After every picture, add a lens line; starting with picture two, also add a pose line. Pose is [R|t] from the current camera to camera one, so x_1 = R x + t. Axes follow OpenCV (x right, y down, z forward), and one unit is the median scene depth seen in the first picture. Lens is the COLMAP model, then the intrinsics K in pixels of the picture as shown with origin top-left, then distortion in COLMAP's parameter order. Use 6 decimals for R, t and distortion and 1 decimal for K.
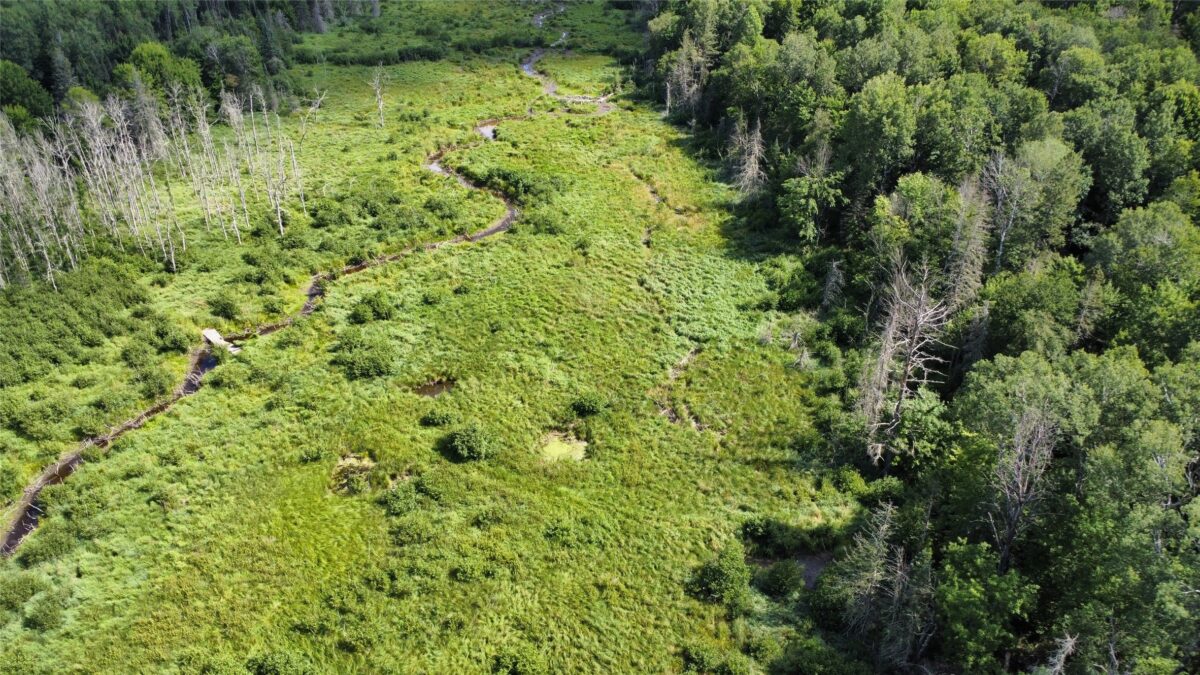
lens RADIAL K [[891.7, 0, 599.3], [0, 891.7, 333.1], [0, 0, 1]] dist [0.003992, -0.001393]
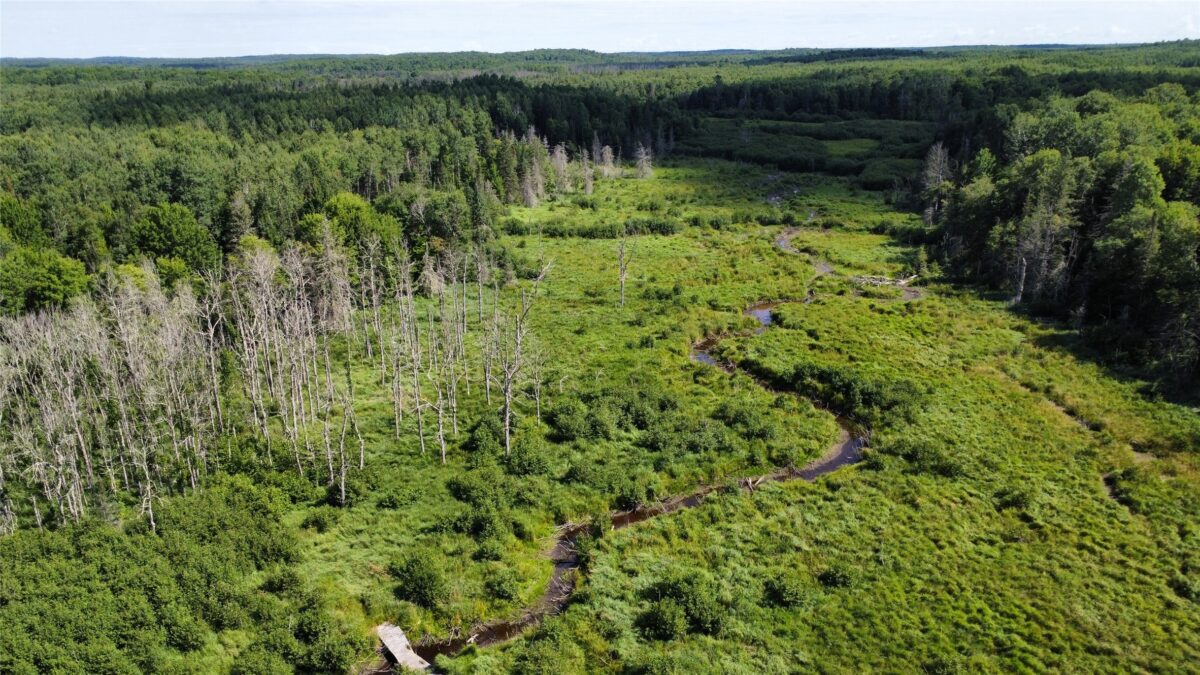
lens RADIAL K [[891.7, 0, 599.1], [0, 891.7, 340.8], [0, 0, 1]] dist [0.003992, -0.001393]
pose [[0.986139, 0.039321, -0.161196, -0.184308], [-0.073054, 0.975174, -0.209045, -0.056329], [0.148974, 0.217923, 0.964529, 0.364485]]
